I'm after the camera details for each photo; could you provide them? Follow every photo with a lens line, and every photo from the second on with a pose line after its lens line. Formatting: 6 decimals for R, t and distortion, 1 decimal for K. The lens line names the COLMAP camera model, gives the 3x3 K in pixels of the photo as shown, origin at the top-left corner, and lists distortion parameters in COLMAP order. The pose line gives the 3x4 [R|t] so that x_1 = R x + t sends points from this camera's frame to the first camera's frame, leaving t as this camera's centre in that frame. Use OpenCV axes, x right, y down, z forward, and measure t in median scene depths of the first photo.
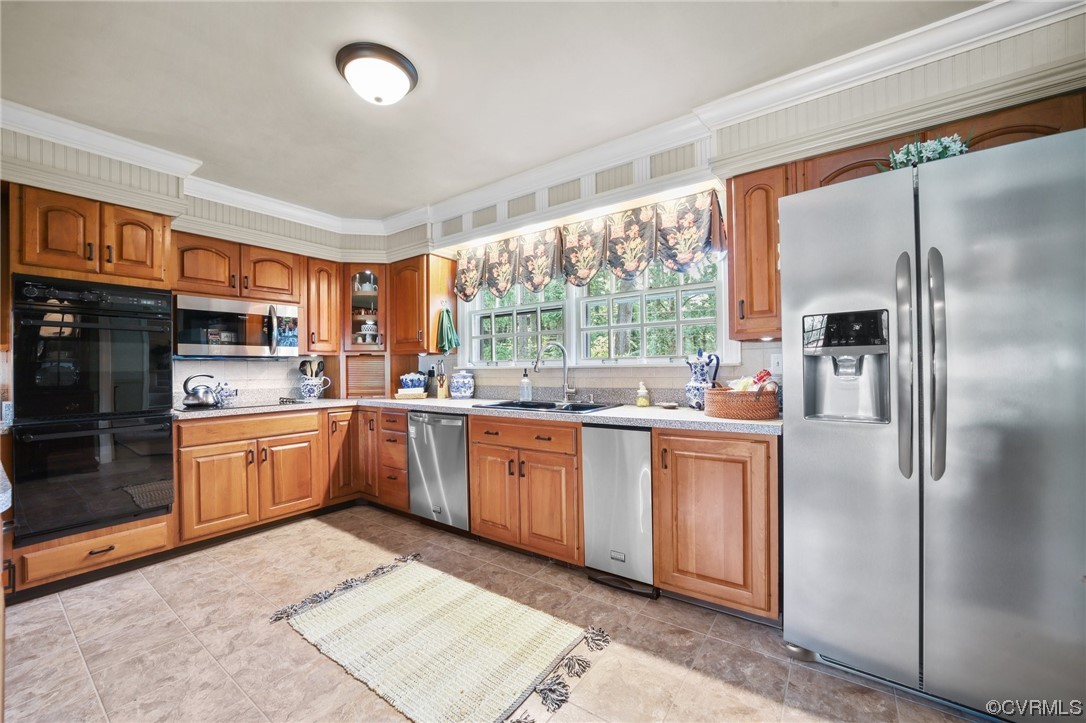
lens RADIAL K [[423.4, 0, 544.6], [0, 423.4, 370.7], [0, 0, 1]] dist [-0.035274, 0.007297]
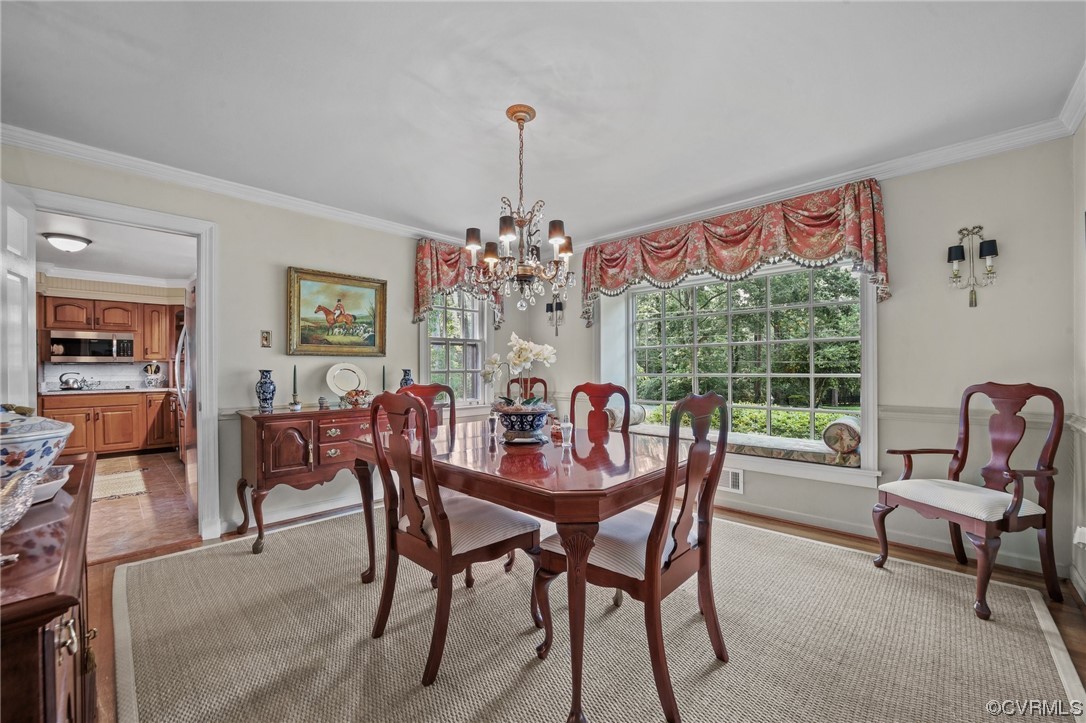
lens RADIAL K [[423.4, 0, 544.6], [0, 423.4, 370.7], [0, 0, 1]] dist [-0.035274, 0.007297]
pose [[0.990388, 0.002029, -0.138301, 1.533307], [-0.001878, 0.999997, 0.001226, -0.004774], [0.138303, -0.000954, 0.990389, -0.518814]]
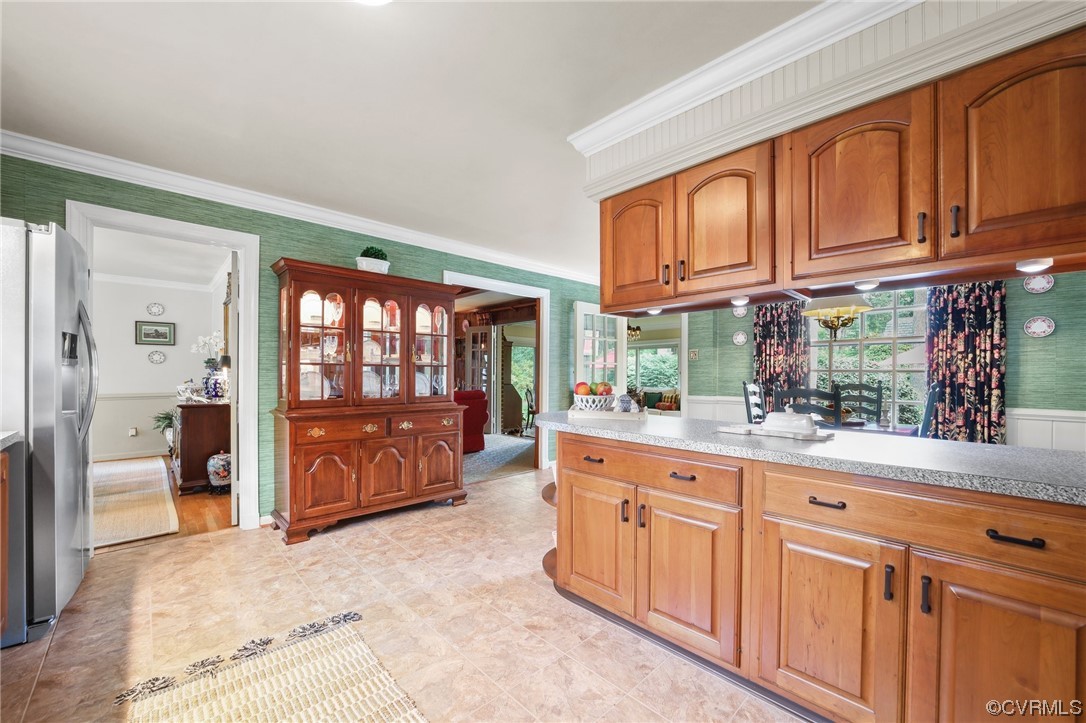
lens RADIAL K [[423.4, 0, 544.6], [0, 423.4, 370.7], [0, 0, 1]] dist [-0.035274, 0.007297]
pose [[-0.983116, 0.004210, 0.182933, -0.511836], [0.001745, 0.999906, -0.013630, 0.001233], [-0.182973, -0.013081, -0.983031, 1.018099]]
